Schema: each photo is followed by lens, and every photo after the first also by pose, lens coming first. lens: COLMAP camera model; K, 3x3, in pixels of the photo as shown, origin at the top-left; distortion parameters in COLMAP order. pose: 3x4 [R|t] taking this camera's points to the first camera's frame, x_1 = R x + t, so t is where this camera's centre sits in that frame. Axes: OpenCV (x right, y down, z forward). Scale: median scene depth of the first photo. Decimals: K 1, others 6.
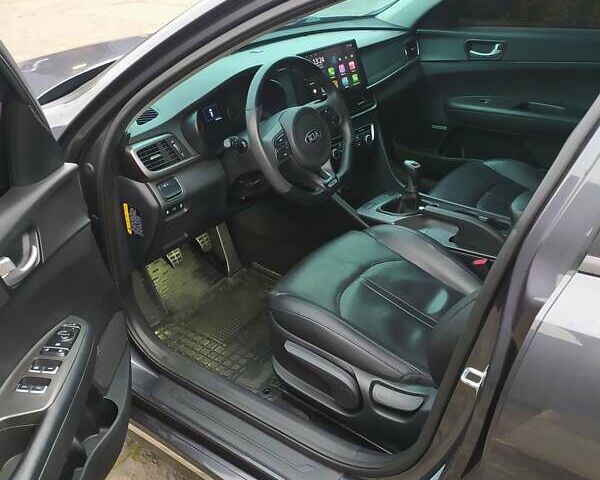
lens RADIAL K [[592.3, 0, 300.0], [0, 592.3, 240.0], [0, 0, 1]] dist [0.045463, -0.004862]
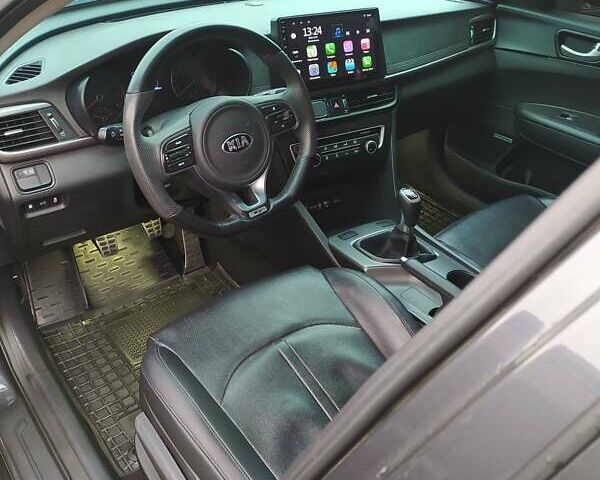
lens RADIAL K [[592.3, 0, 300.0], [0, 592.3, 240.0], [0, 0, 1]] dist [0.045463, -0.004862]
pose [[0.960854, 0.220116, -0.168252, 0.219730], [-0.203791, 0.972925, 0.109019, -0.143858], [0.187693, -0.070463, 0.979697, 0.294348]]
